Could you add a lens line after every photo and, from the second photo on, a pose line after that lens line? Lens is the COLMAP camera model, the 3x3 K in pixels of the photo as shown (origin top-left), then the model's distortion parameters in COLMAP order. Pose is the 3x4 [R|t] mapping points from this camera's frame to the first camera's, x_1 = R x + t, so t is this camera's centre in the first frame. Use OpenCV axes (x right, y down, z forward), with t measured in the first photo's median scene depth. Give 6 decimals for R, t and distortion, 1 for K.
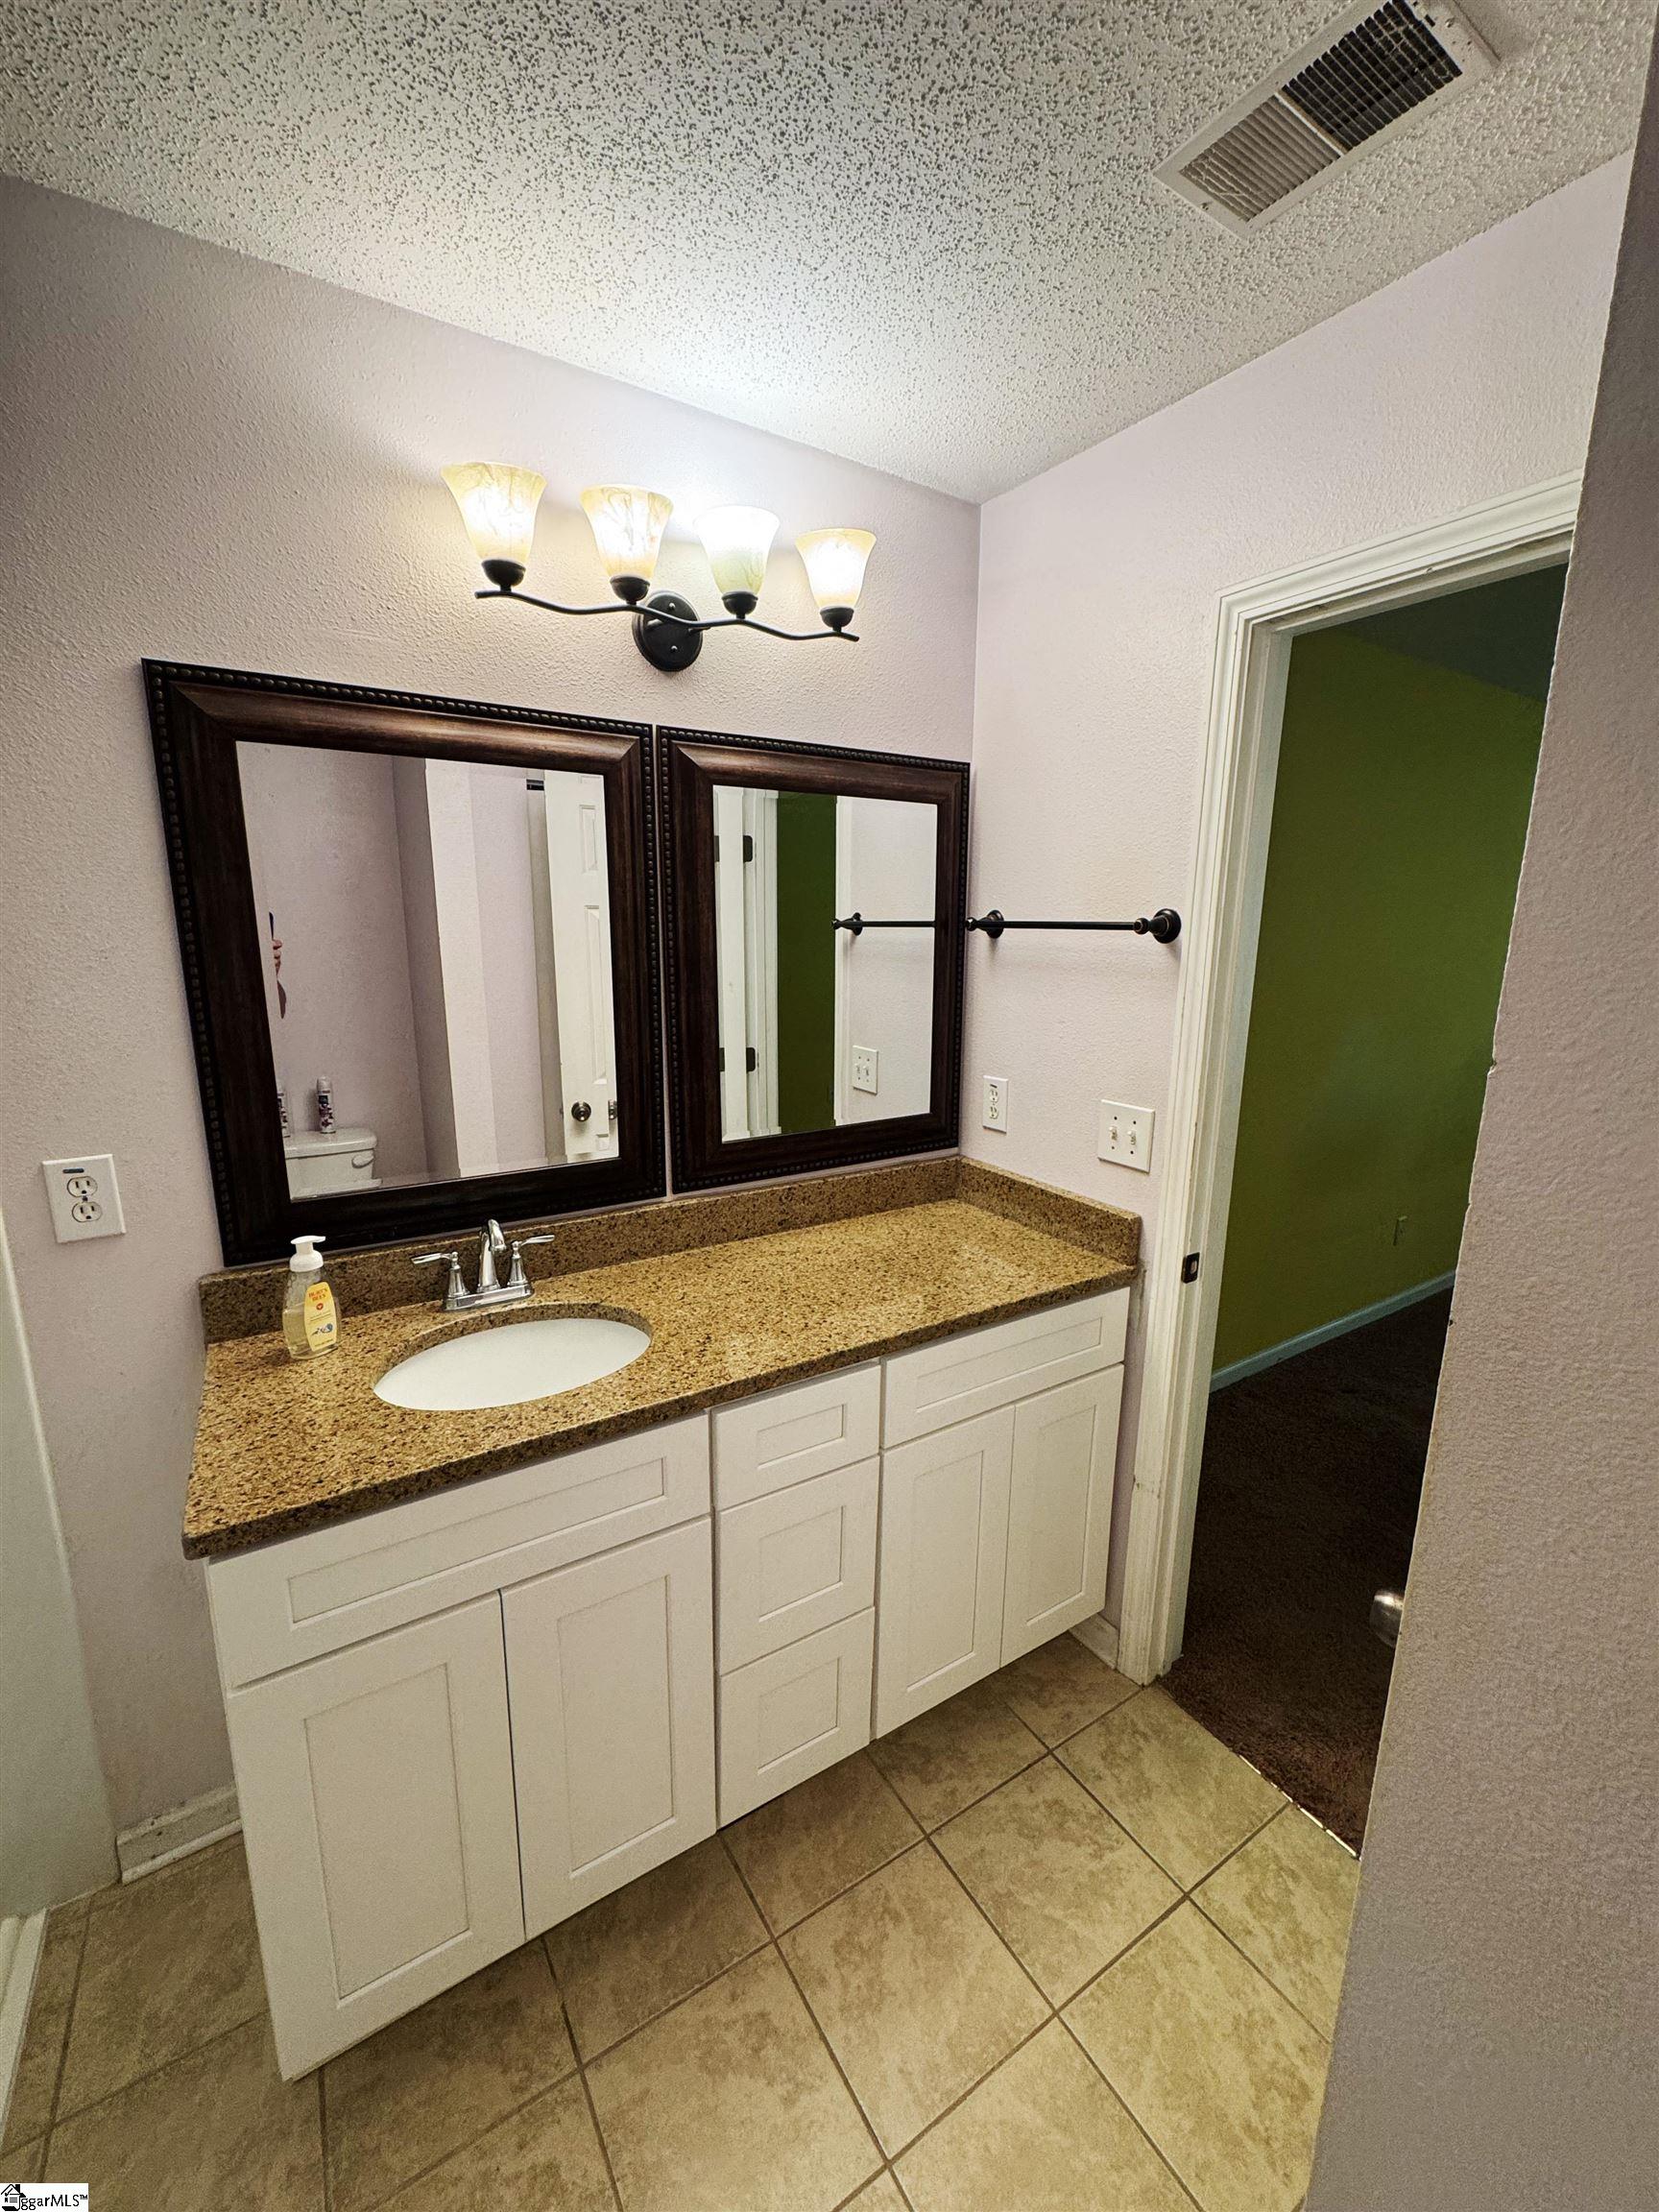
lens RADIAL K [[886.0, 0, 832.2], [0, 886.0, 1107.4], [0, 0, 1]] dist [-0.008263, 0.000096]
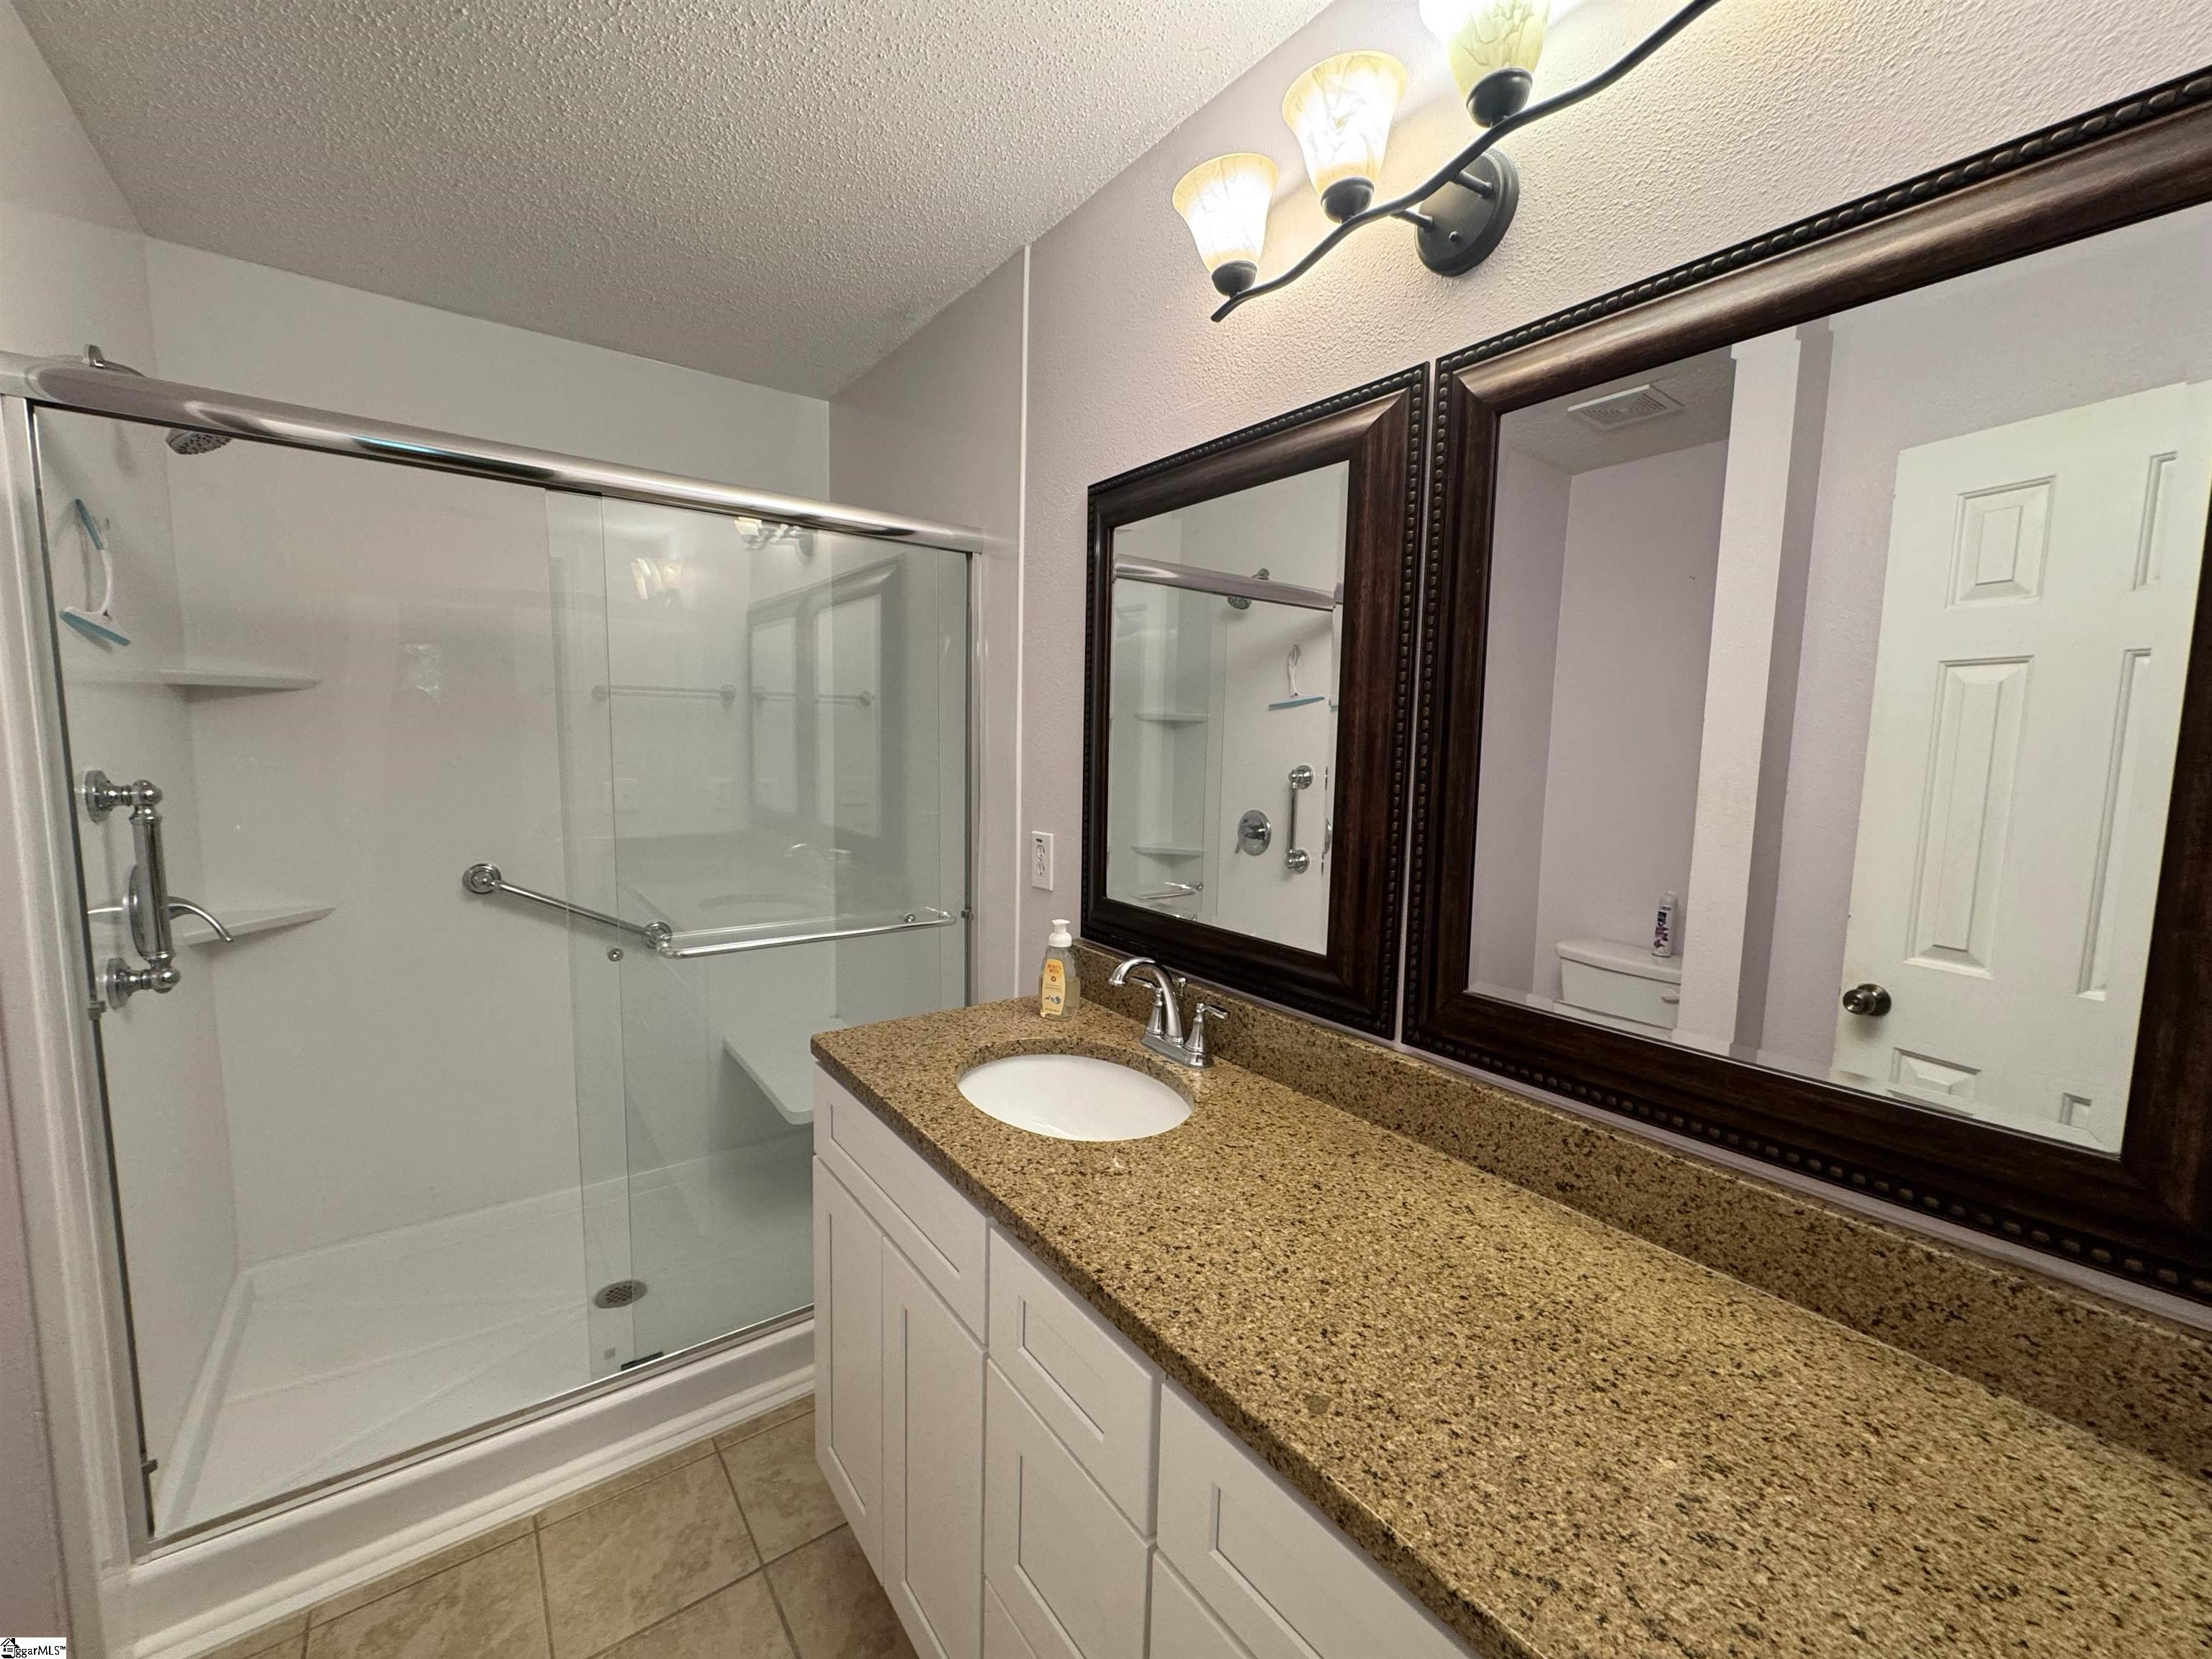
lens RADIAL K [[881.4, 0, 1104.6], [0, 881.4, 830.9], [0, 0, 1]] dist [-0.002673, 0.000673]
pose [[0.086438, 0.096100, -0.991611, 0.481003], [-0.227206, 0.971008, 0.074298, -0.060677], [0.970003, 0.218878, 0.105767, 0.721341]]
